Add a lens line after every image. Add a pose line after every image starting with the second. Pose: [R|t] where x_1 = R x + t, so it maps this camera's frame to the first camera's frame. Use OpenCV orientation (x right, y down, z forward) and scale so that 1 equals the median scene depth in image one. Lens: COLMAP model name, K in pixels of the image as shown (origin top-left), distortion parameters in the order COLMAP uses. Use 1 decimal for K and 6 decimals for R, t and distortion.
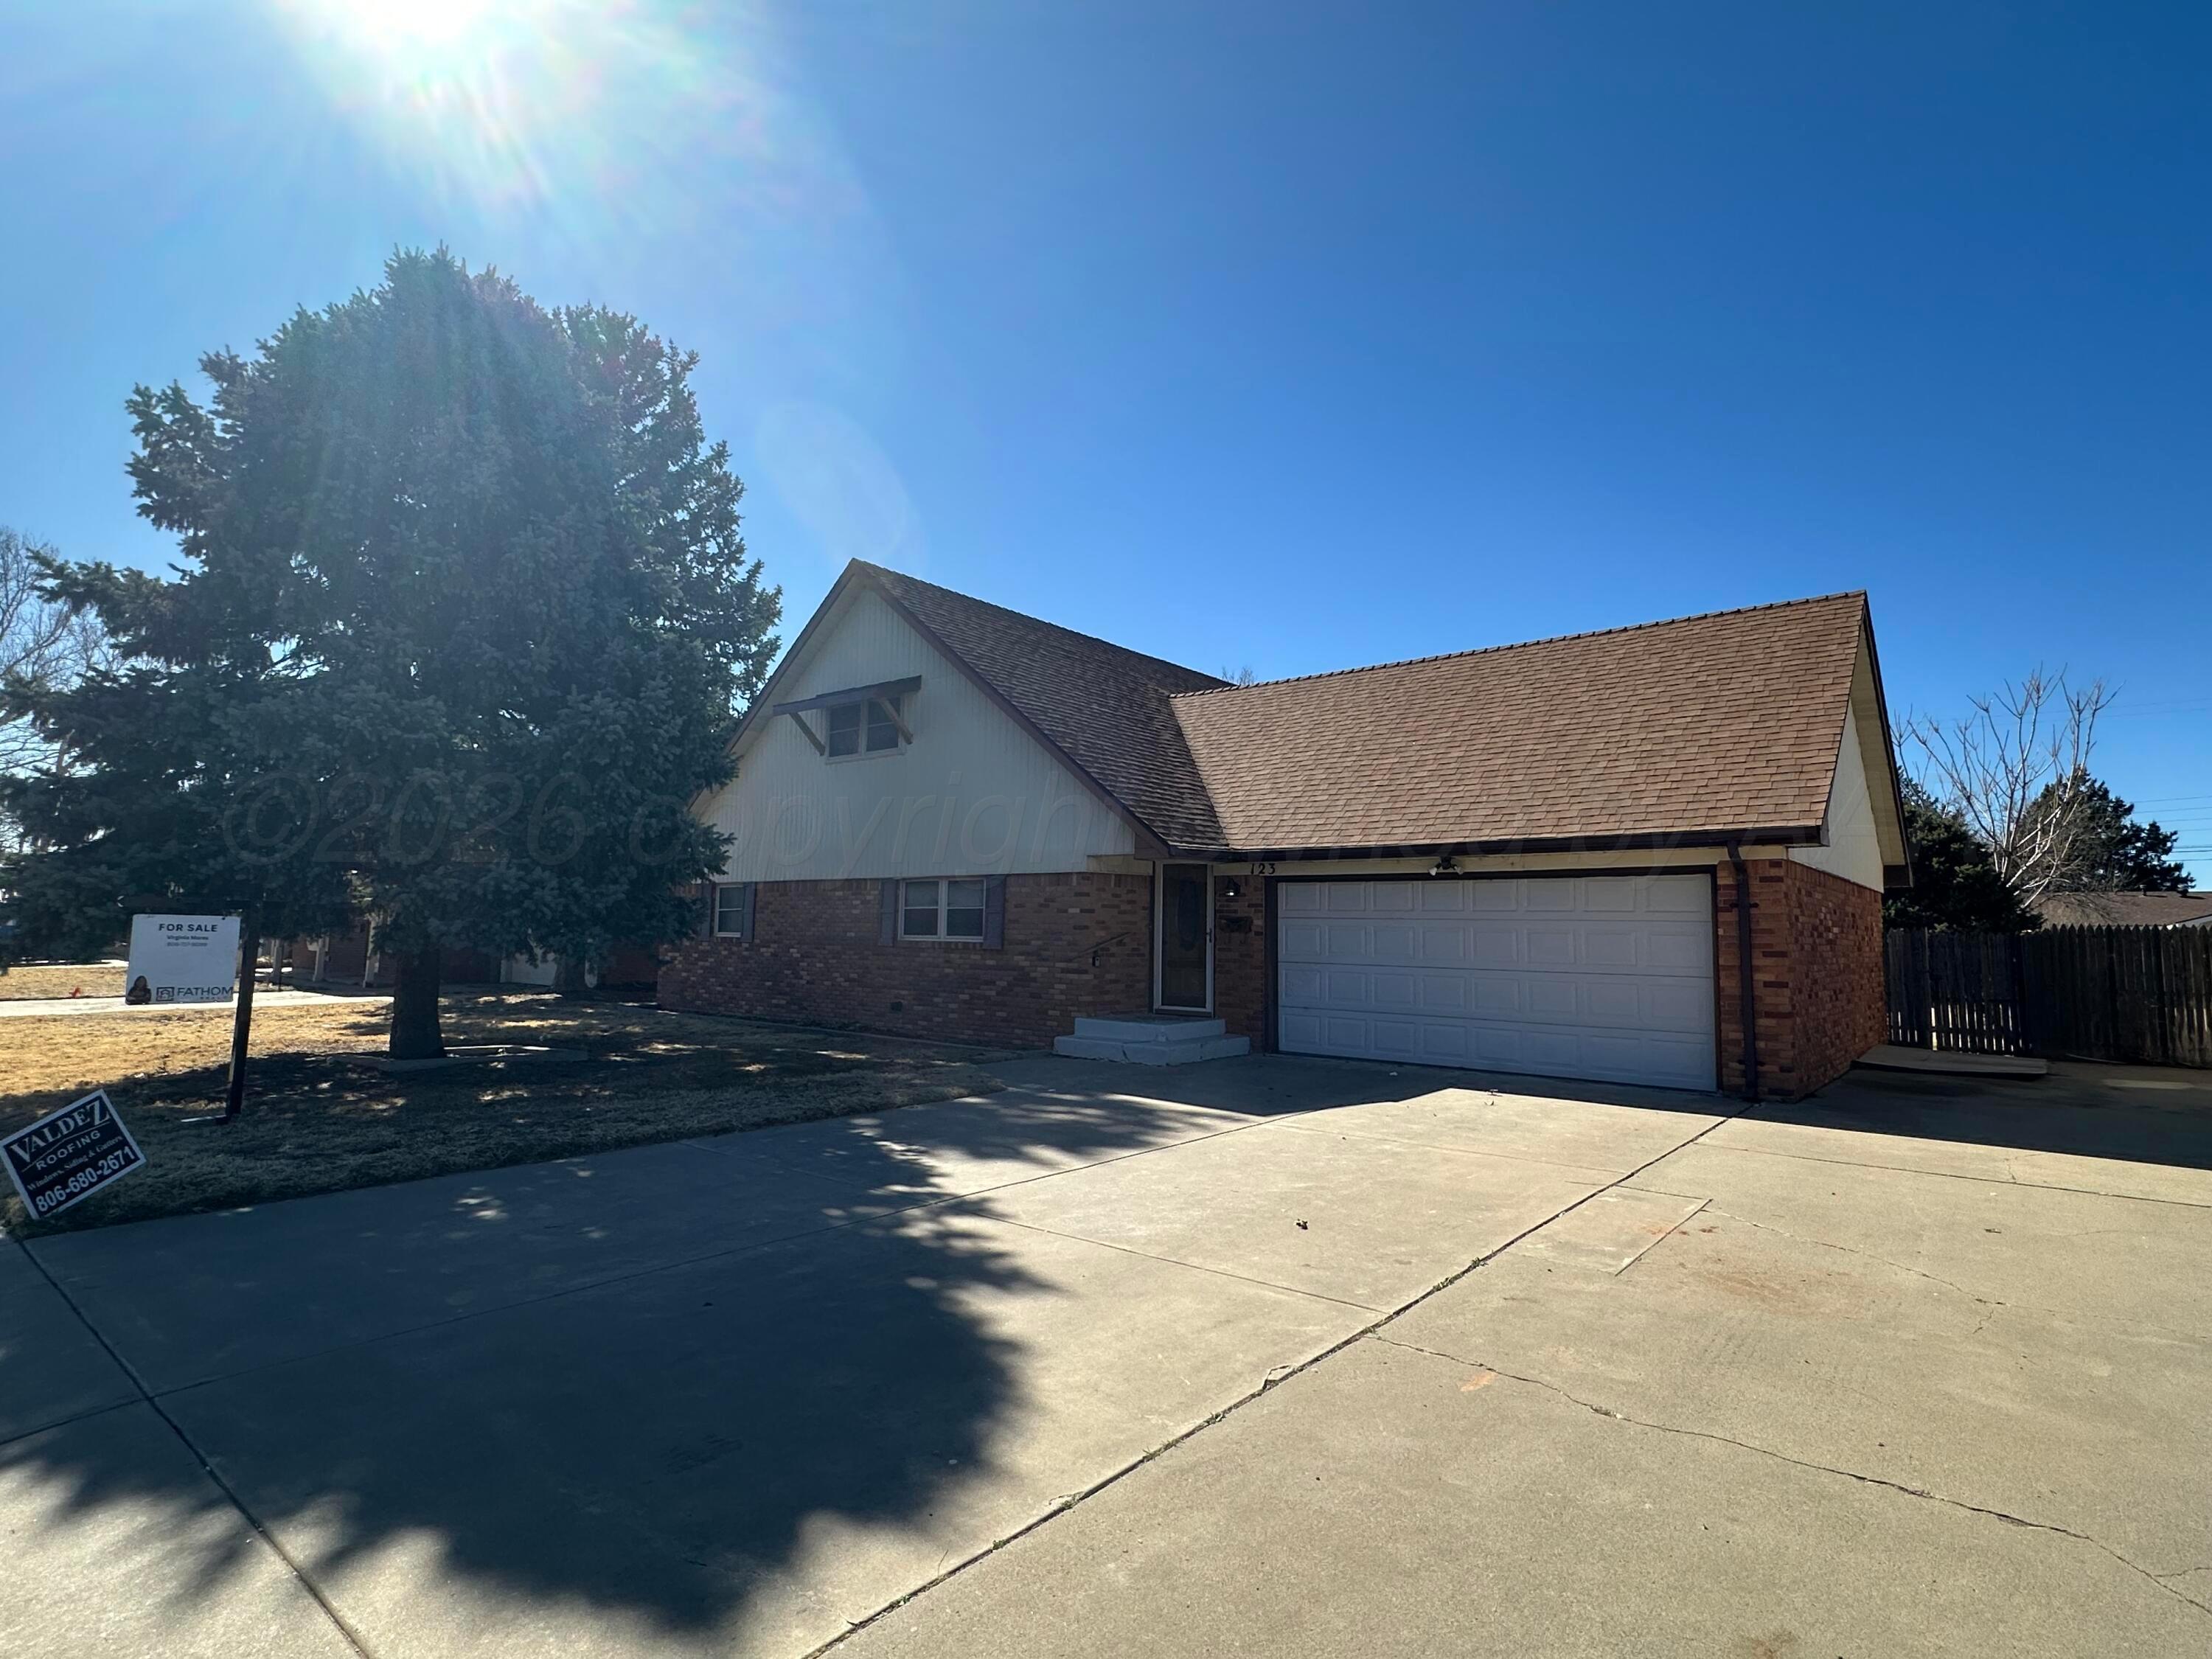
lens RADIAL K [[1121.0, 0, 1116.0], [0, 1121.0, 830.4], [0, 0, 1]] dist [-0.001942, 0.003505]
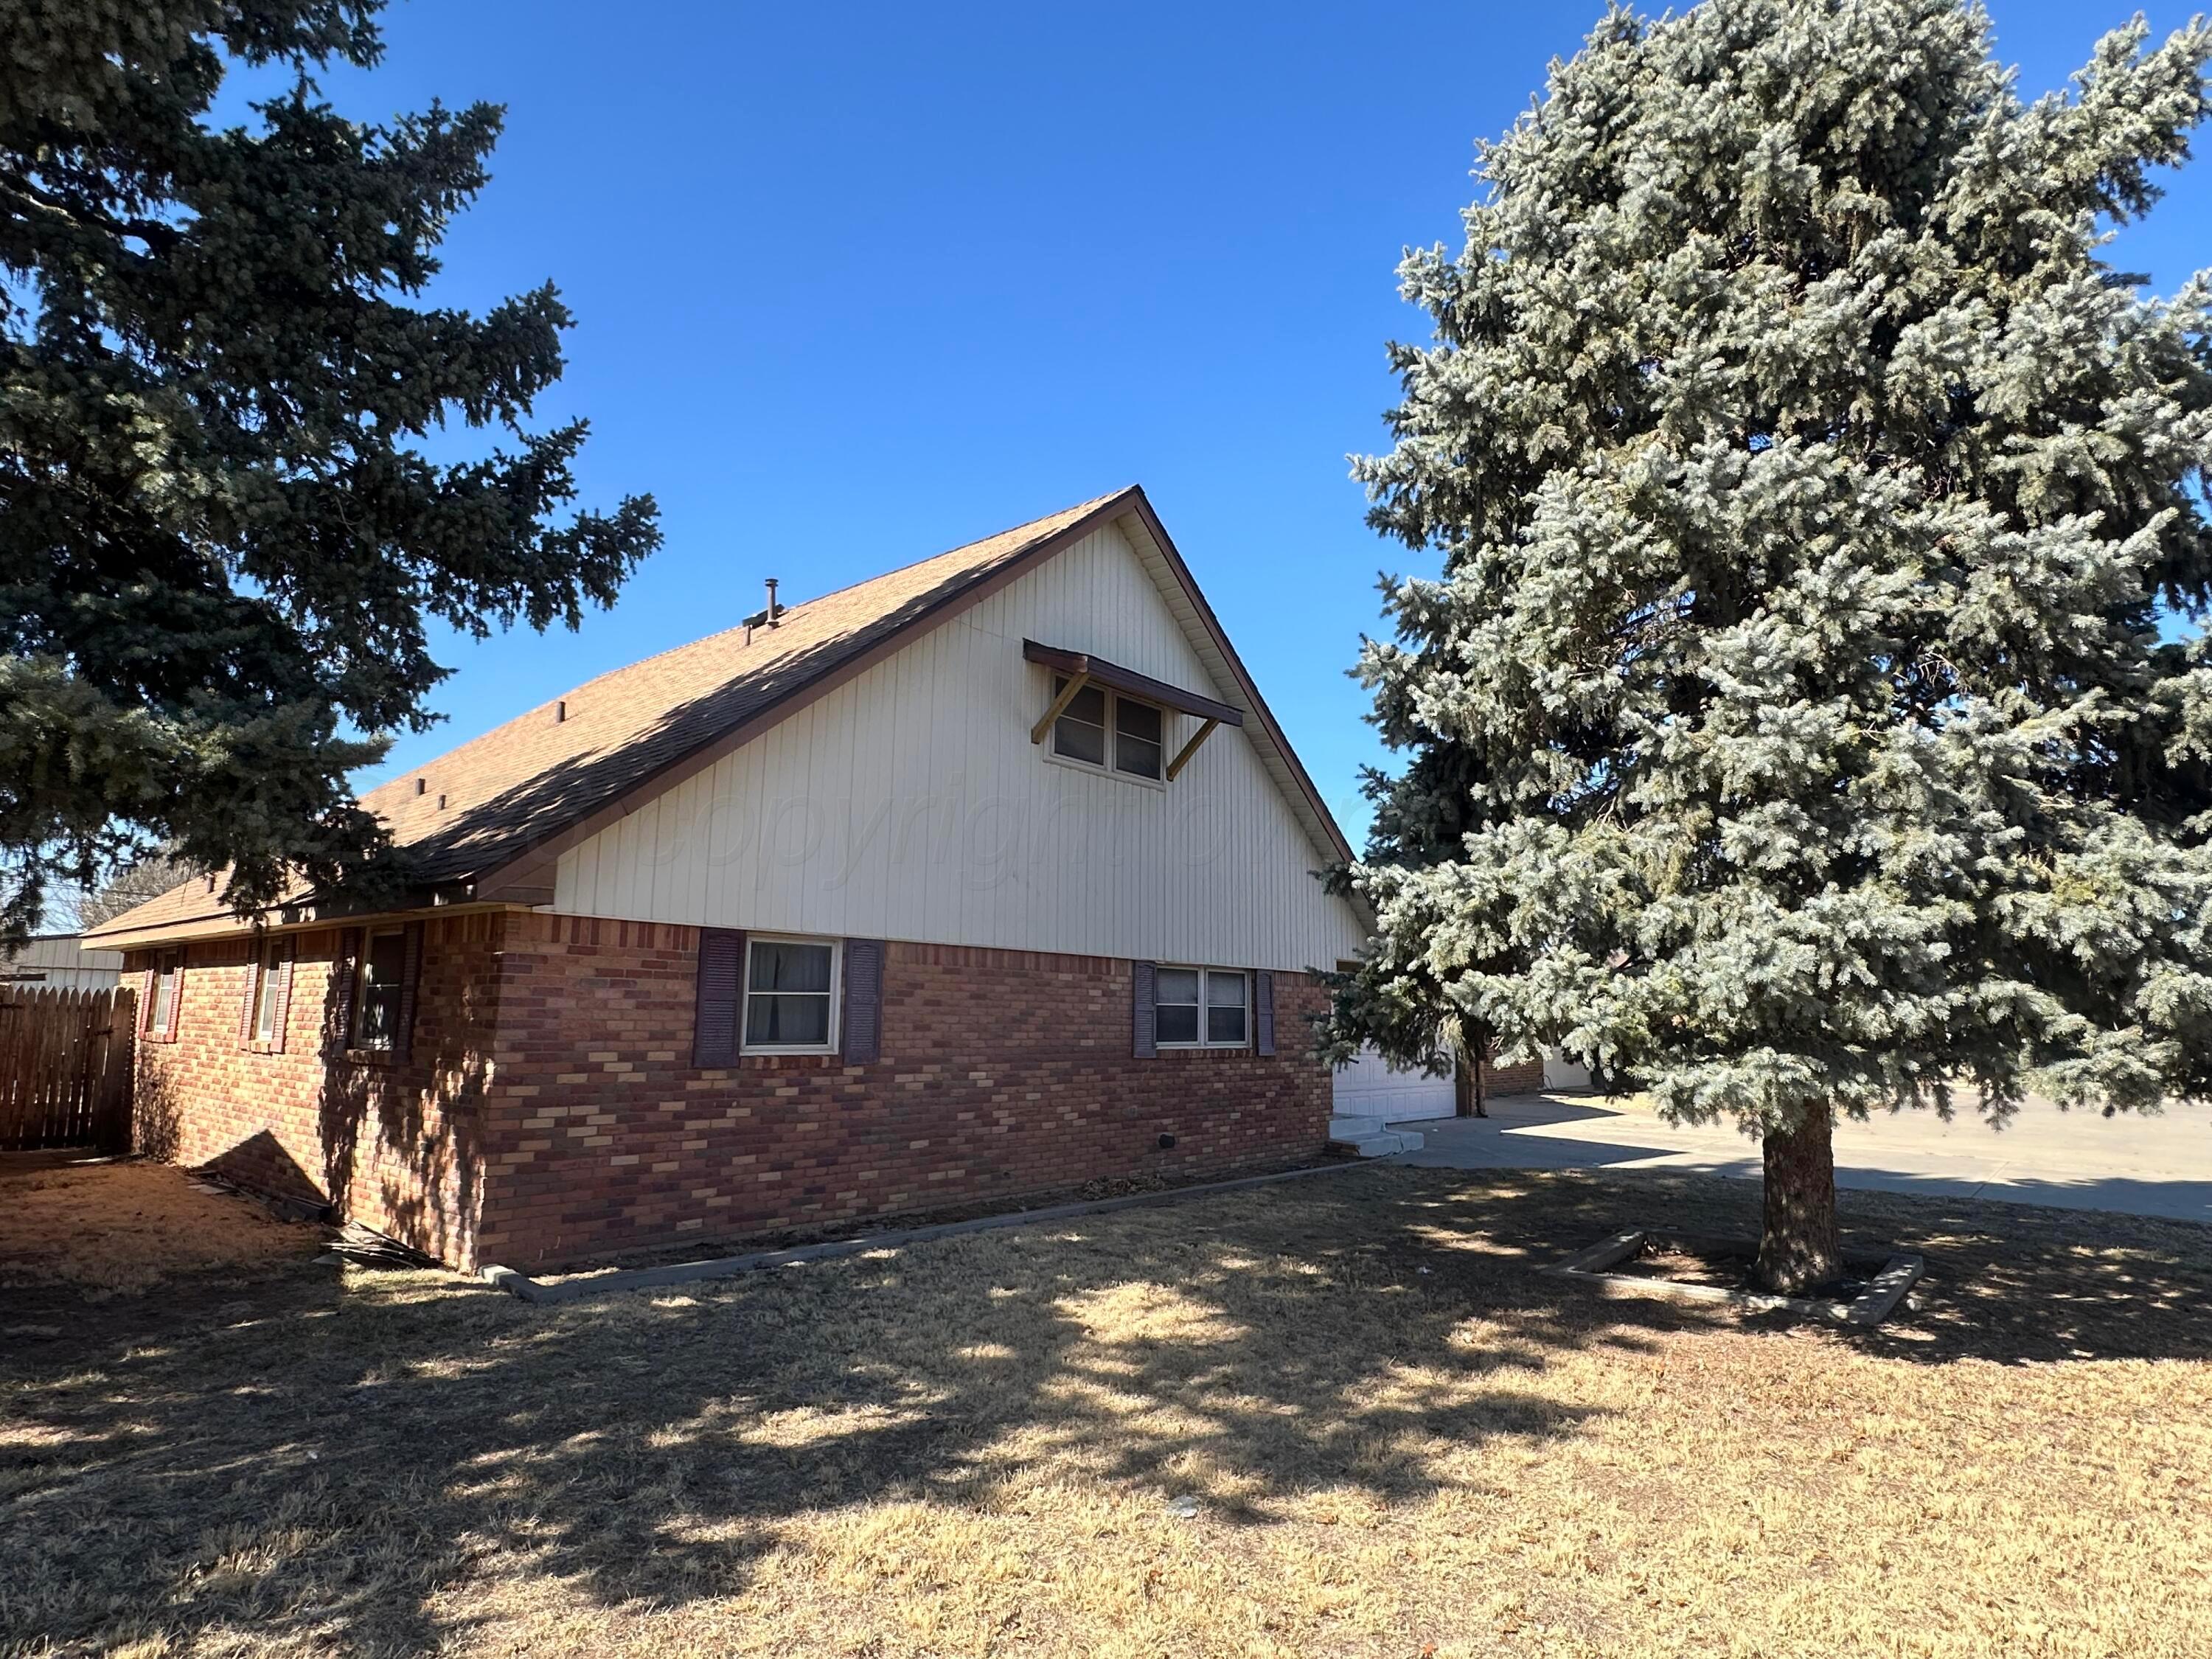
lens RADIAL K [[1226.9, 0, 1108.5], [0, 1226.9, 837.1], [0, 0, 1]] dist [-0.001719, 0.001473]
pose [[0.006847, 0.128654, 0.991666, -1.109576], [-0.112475, 0.985495, -0.127077, 0.075582], [-0.993631, -0.110668, 0.021218, 1.153175]]
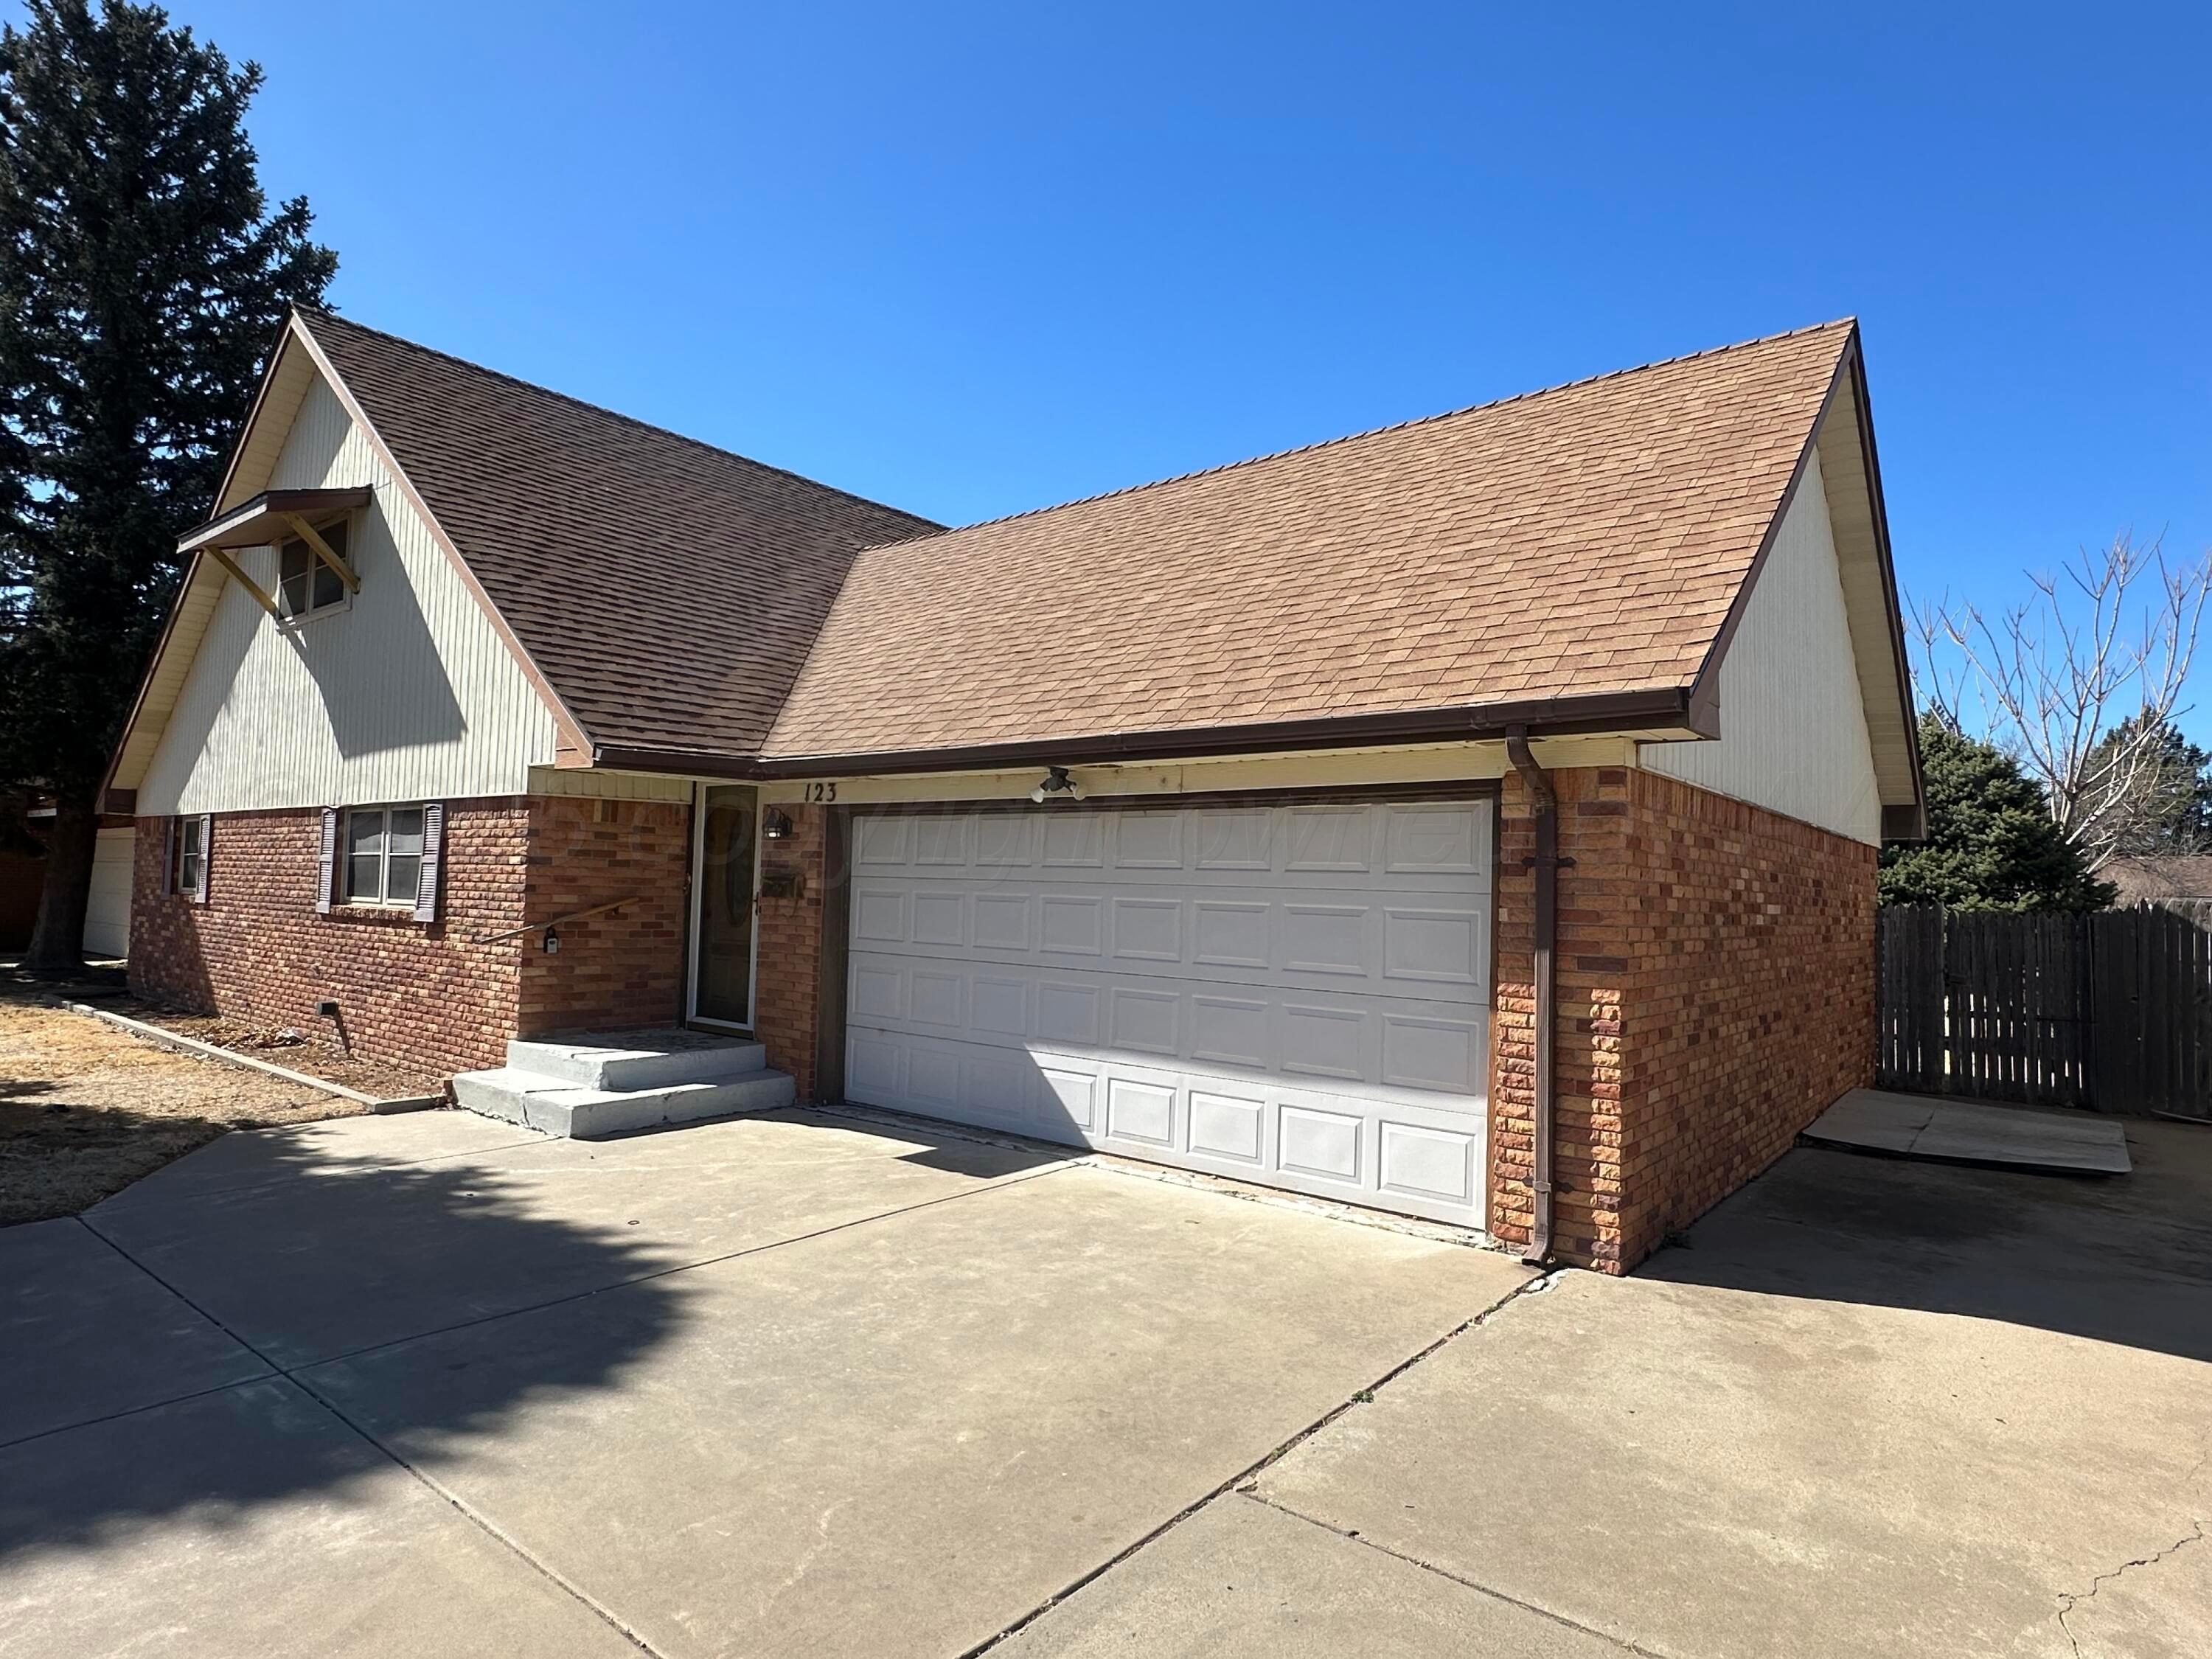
lens RADIAL K [[1226.9, 0, 1102.9], [0, 1226.9, 841.1], [0, 0, 1]] dist [-0.001719, 0.001473]
pose [[0.999878, 0.011879, 0.010118, 0.260991], [-0.012385, 0.998598, 0.051472, 0.023597], [-0.009492, -0.051591, 0.998623, 0.339753]]
